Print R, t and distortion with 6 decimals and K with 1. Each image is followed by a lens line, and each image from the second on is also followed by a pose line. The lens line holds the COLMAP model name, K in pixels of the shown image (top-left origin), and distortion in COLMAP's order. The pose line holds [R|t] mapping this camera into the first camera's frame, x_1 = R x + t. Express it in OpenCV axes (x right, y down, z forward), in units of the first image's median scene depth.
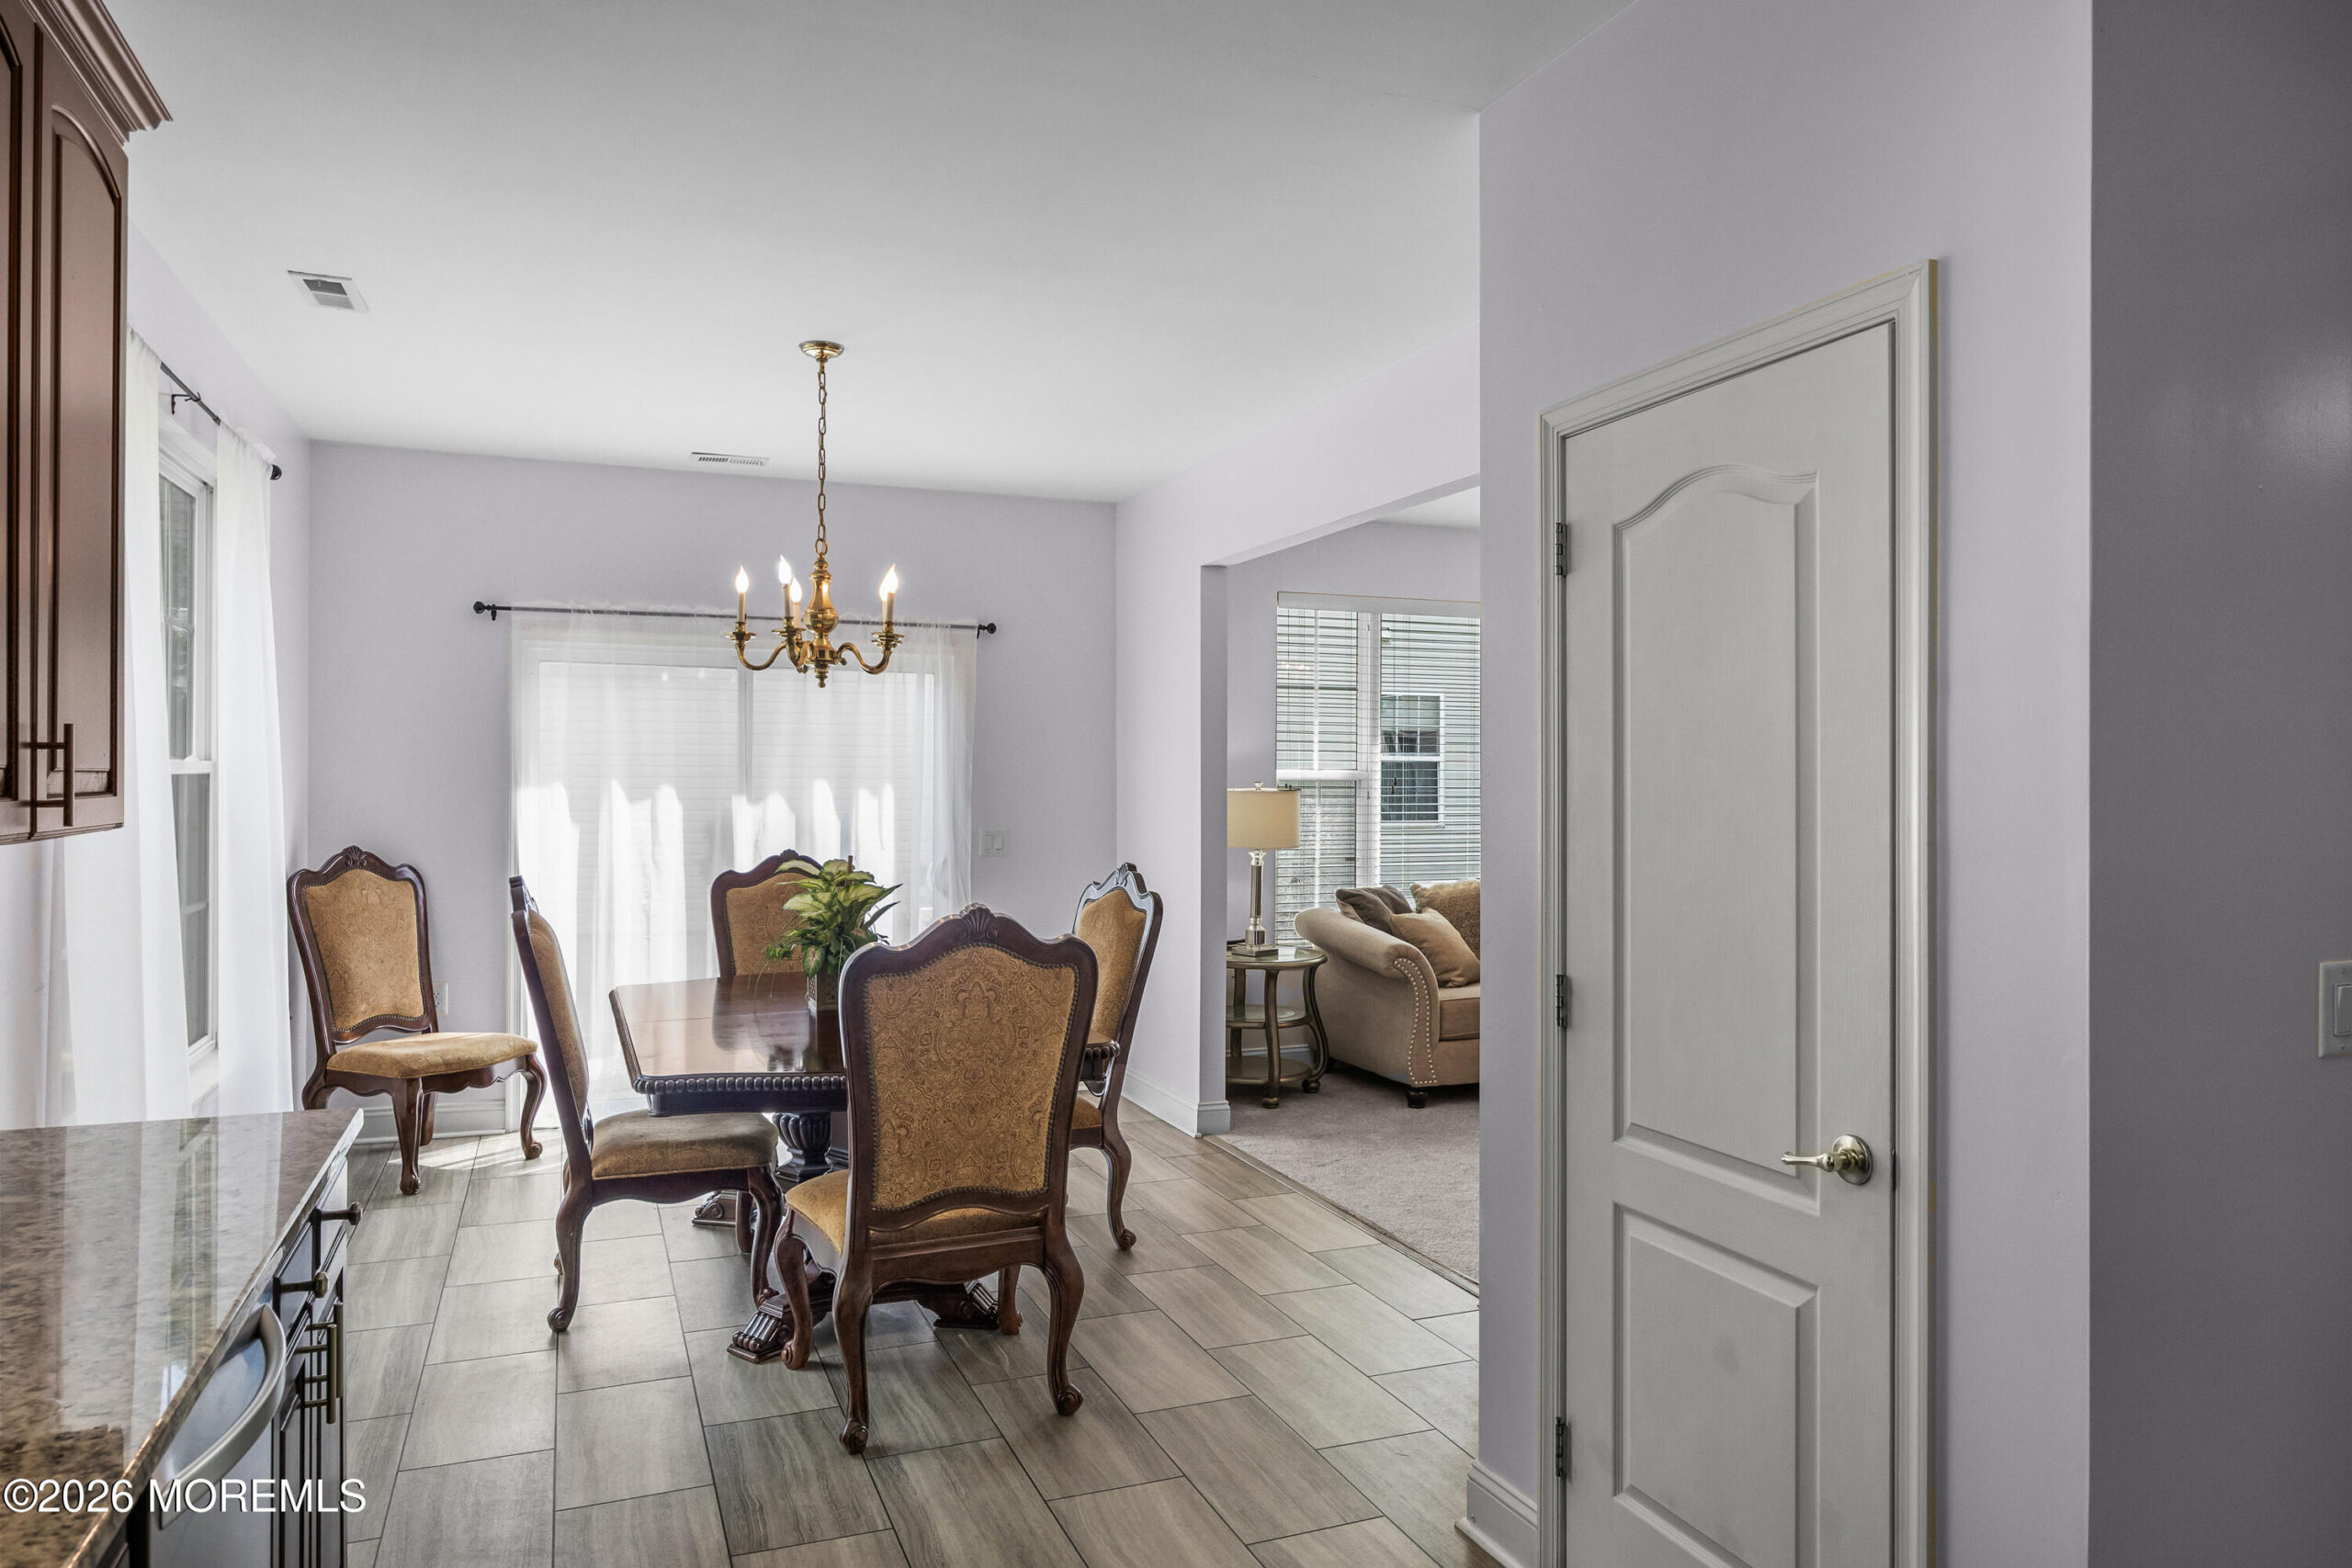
lens RADIAL K [[1542.6, 0, 1166.7], [0, 1542.6, 770.8], [0, 0, 1]] dist [-0.010497, 0.002453]
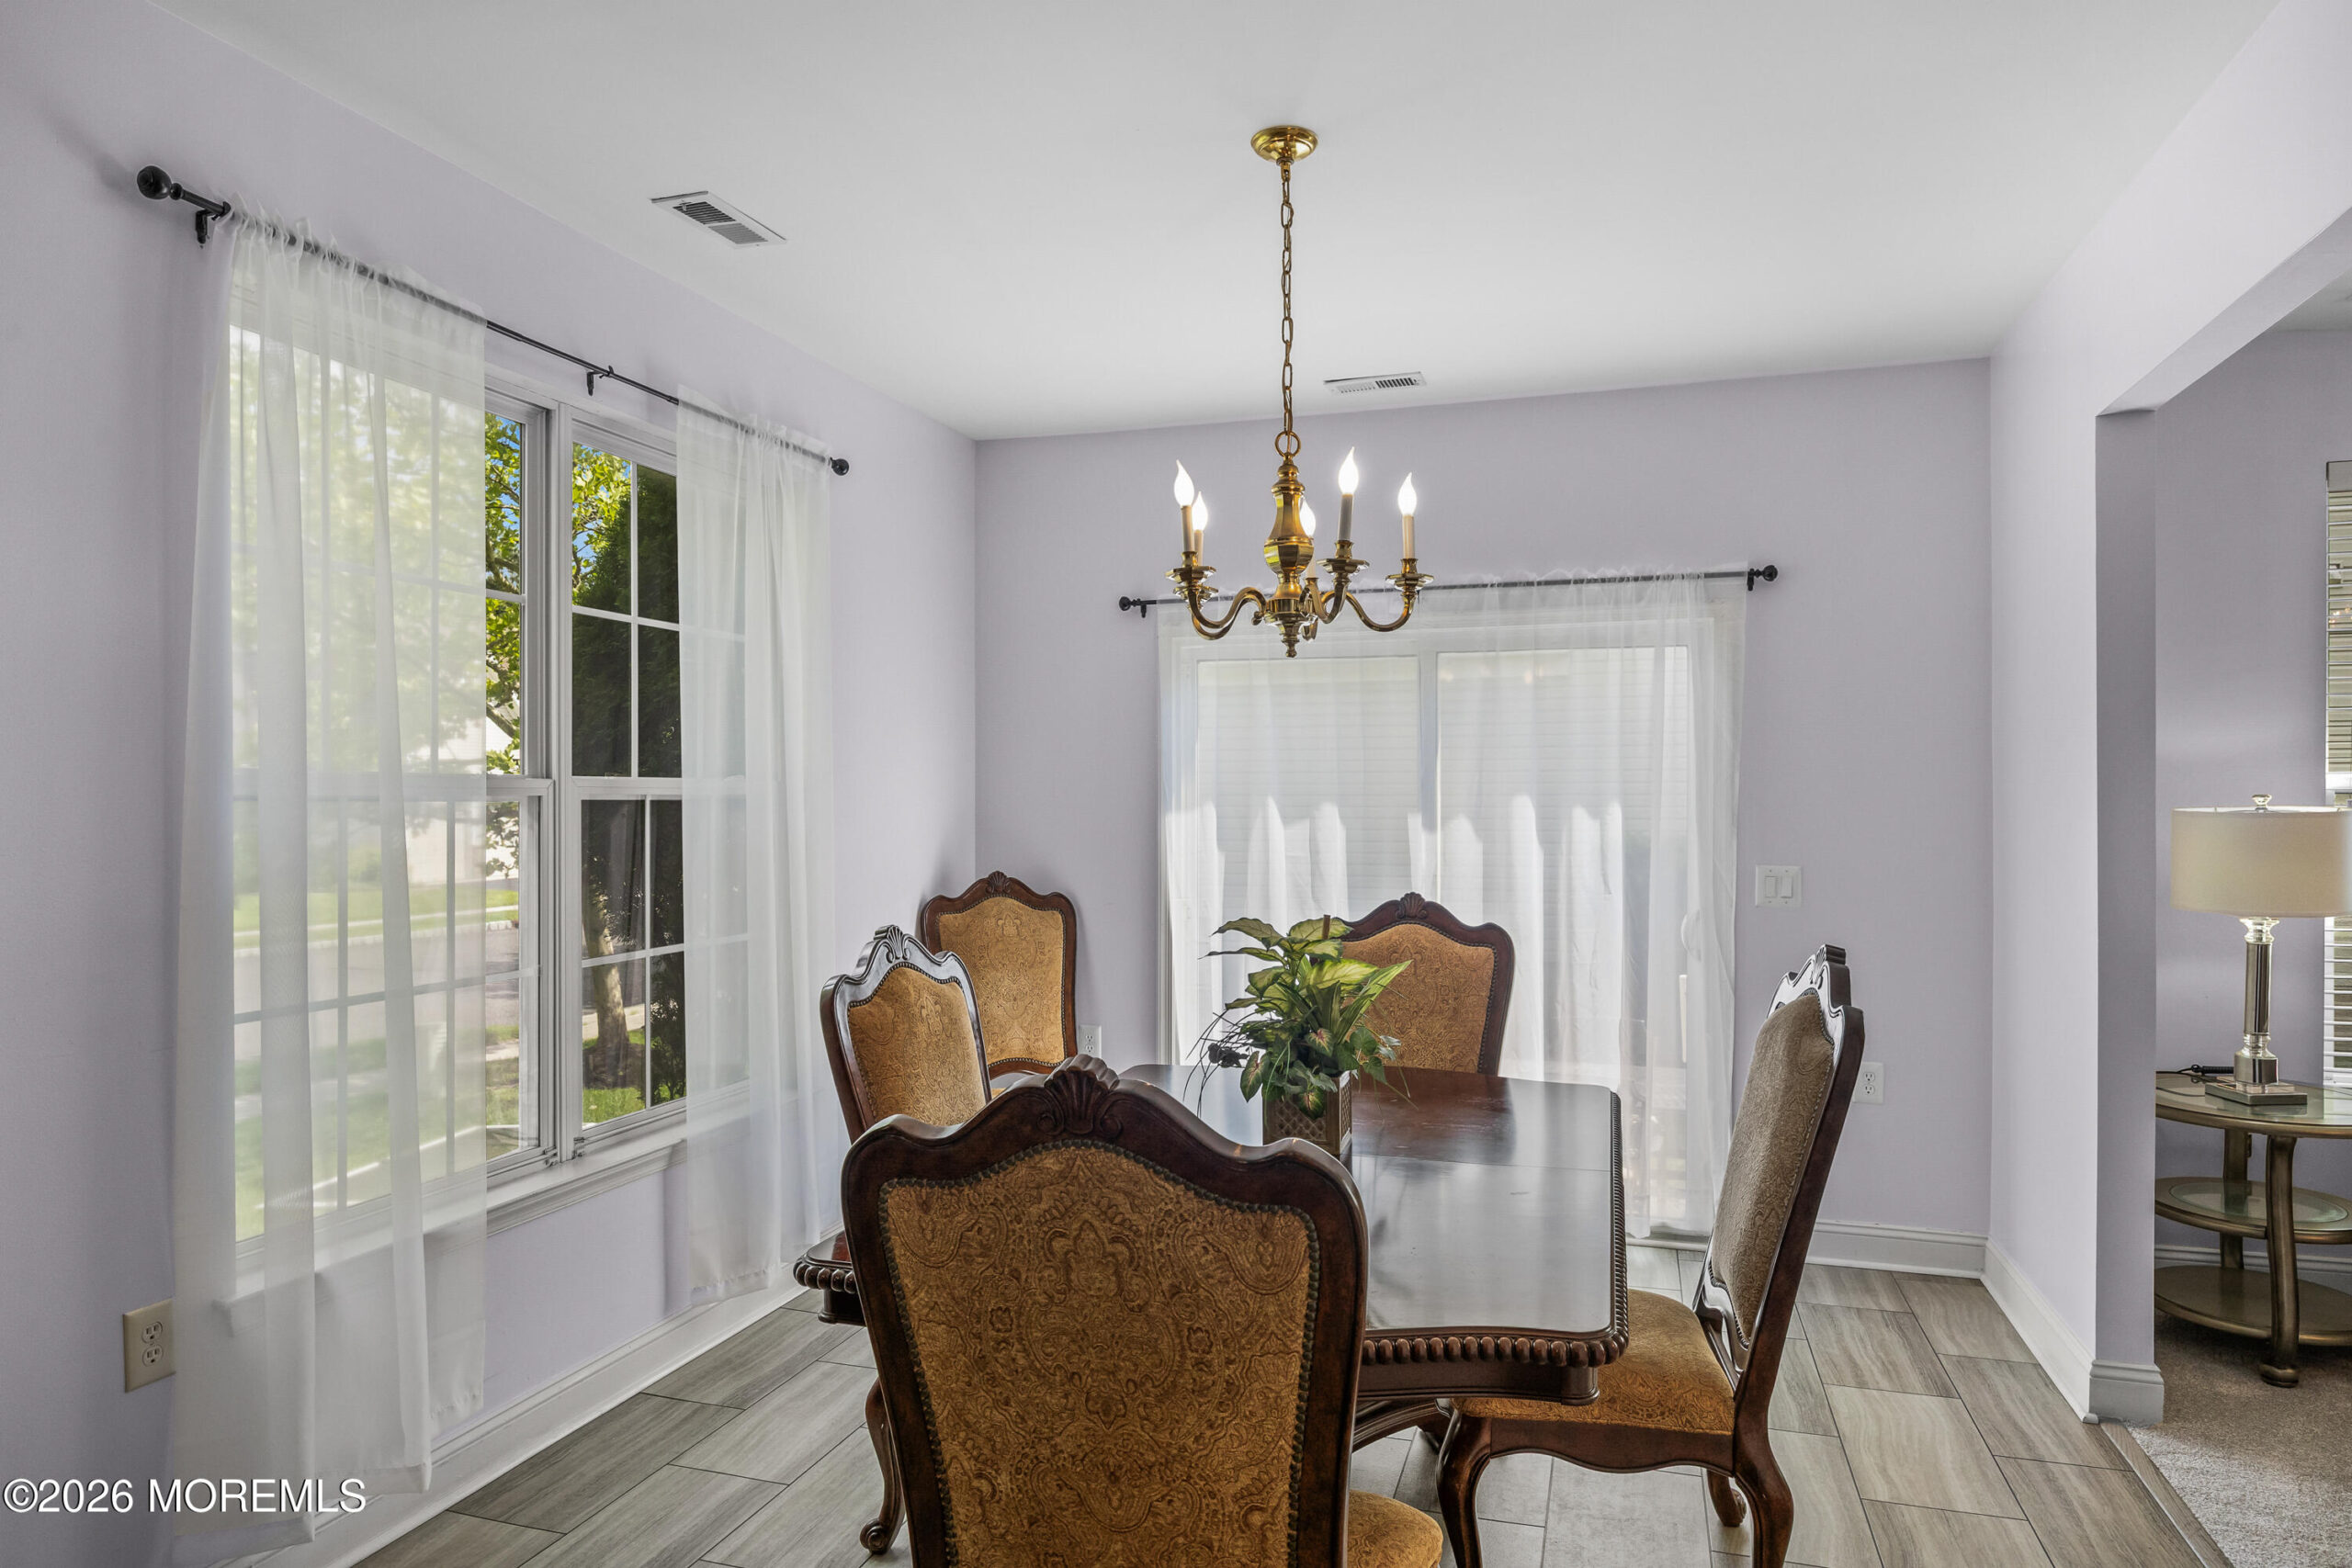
lens RADIAL K [[1447.4, 0, 1164.2], [0, 1447.4, 804.8], [0, 0, 1]] dist [0.004094, 0.000389]
pose [[0.768474, -0.002366, -0.639876, 0.100784], [0.009828, 0.999919, 0.008106, 0.002589], [0.639805, -0.012518, 0.768435, 0.371238]]
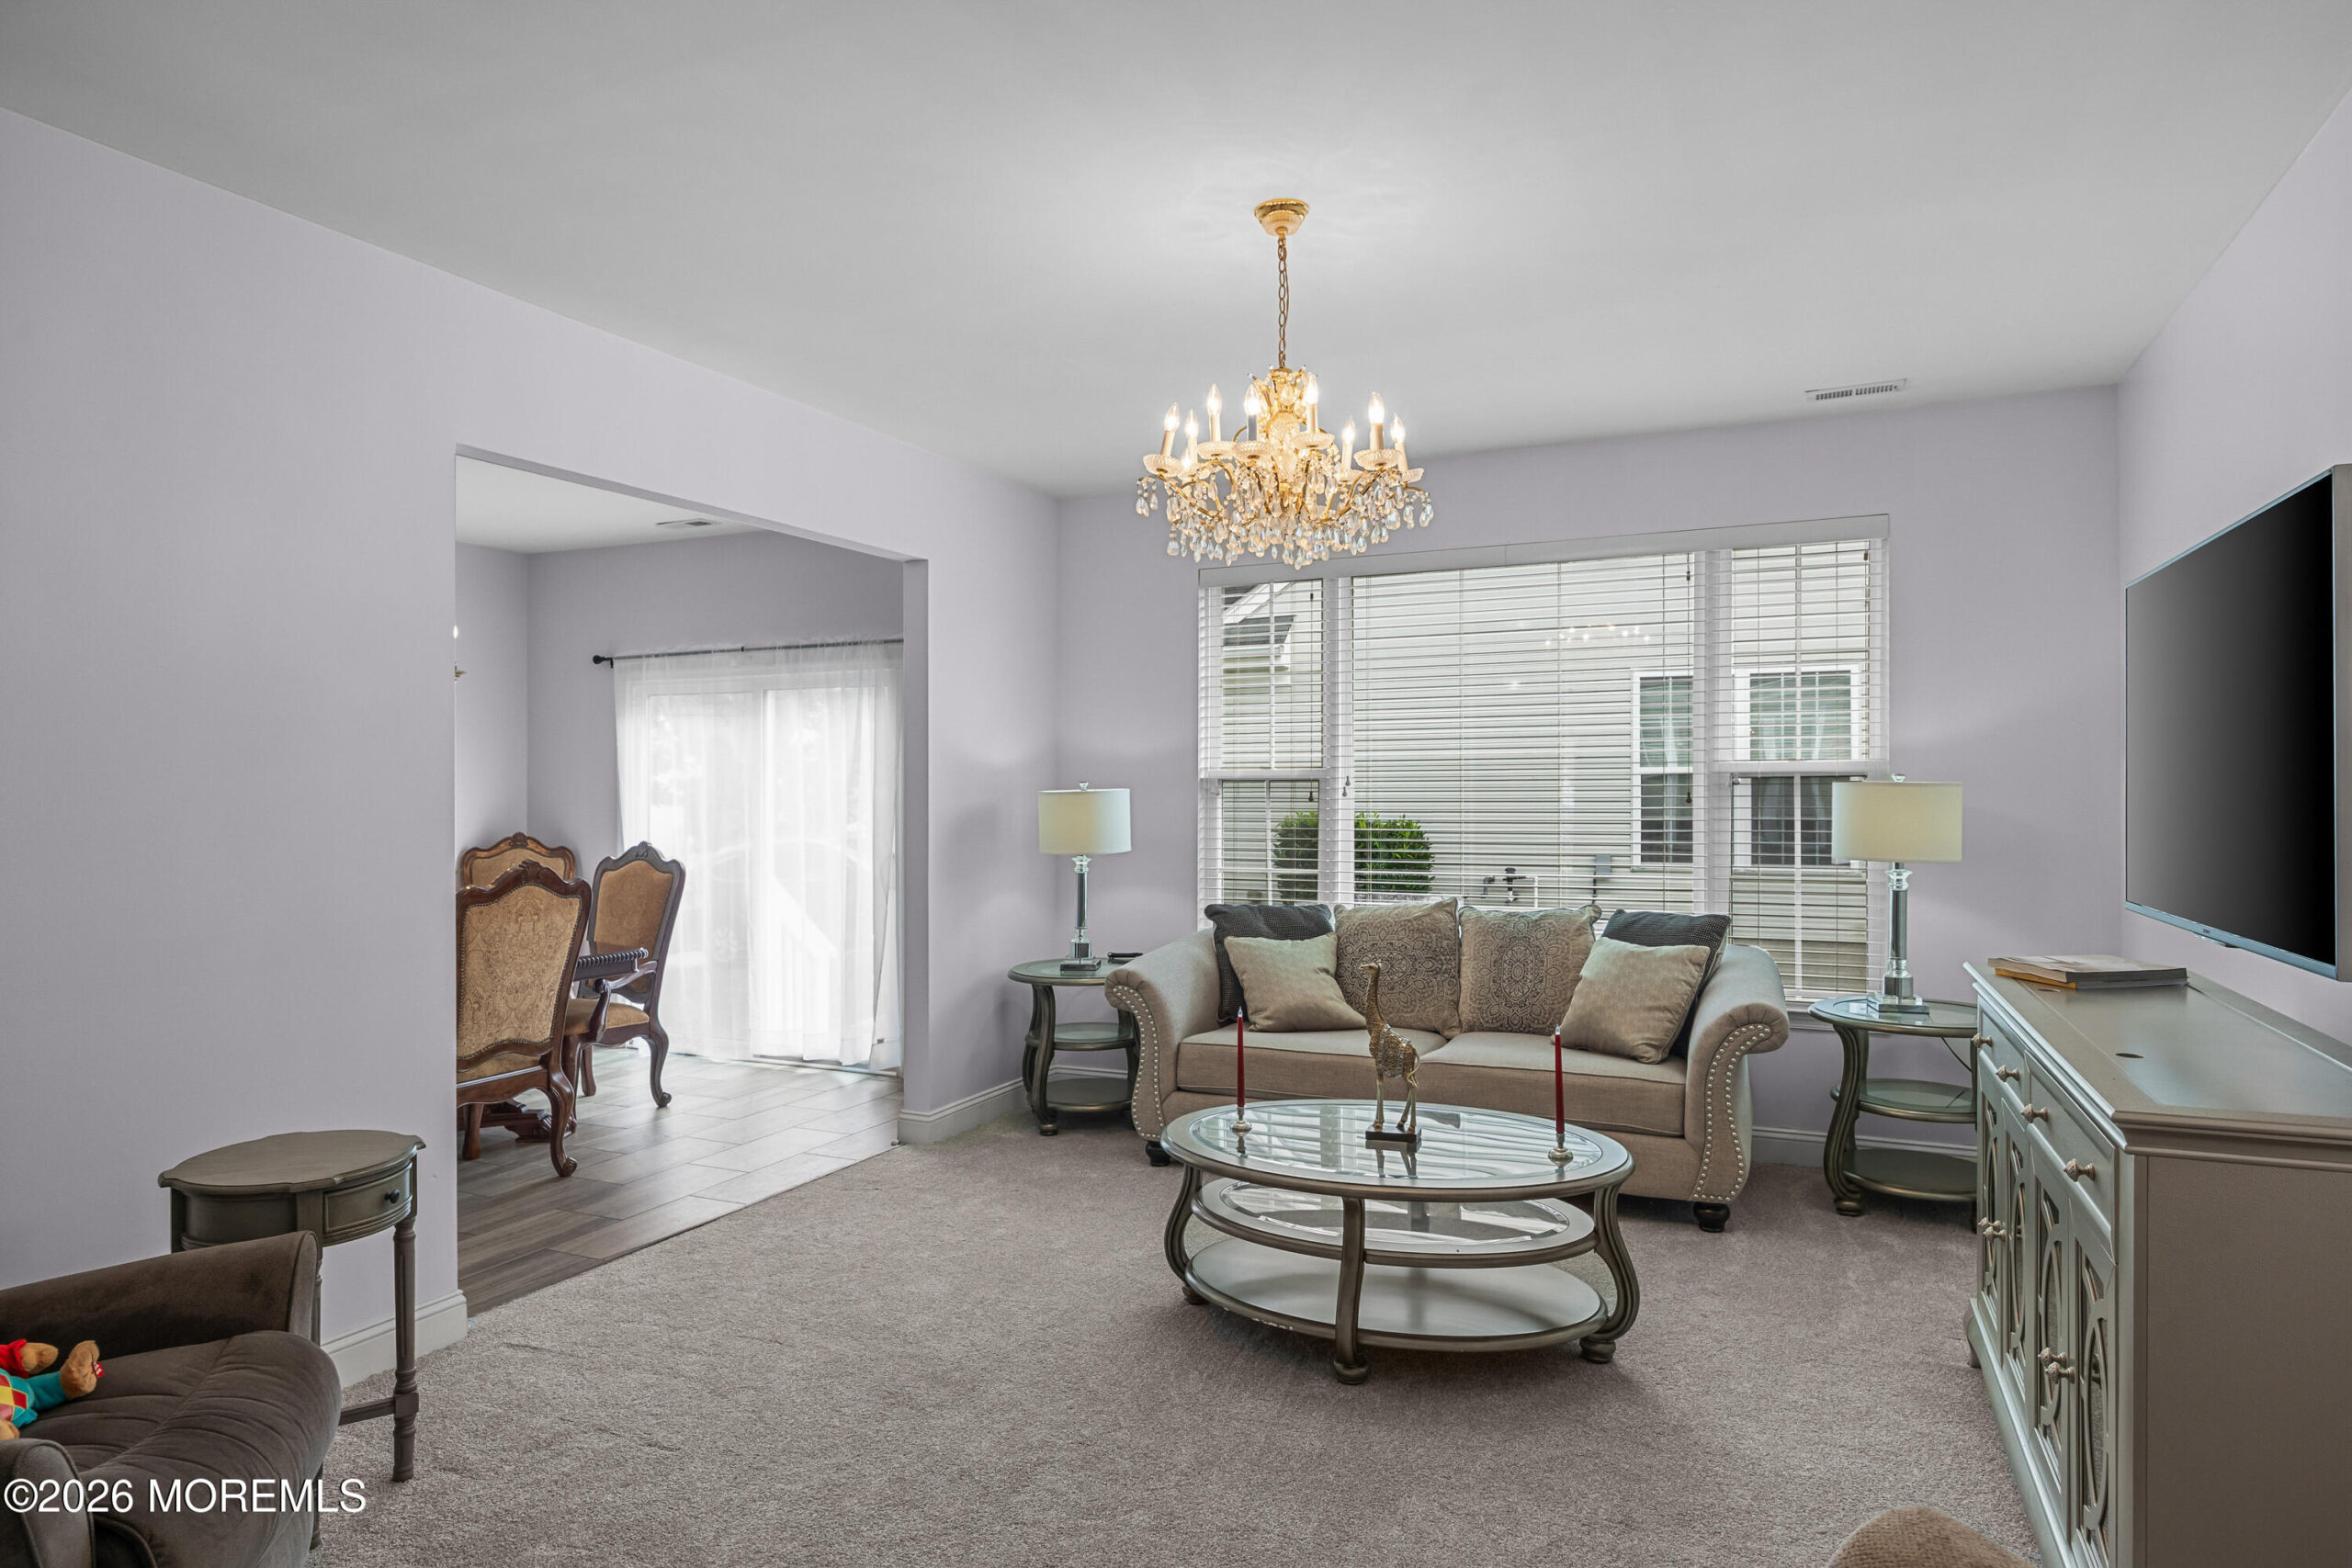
lens RADIAL K [[1365.4, 0, 1155.2], [0, 1365.4, 801.9], [0, 0, 1]] dist [-0.007586, 0.001877]
pose [[0.691403, -0.005639, -0.722447, 0.750652], [0.003452, 0.999984, -0.004502, 0.025745], [0.722461, 0.000619, 0.691412, 0.520729]]
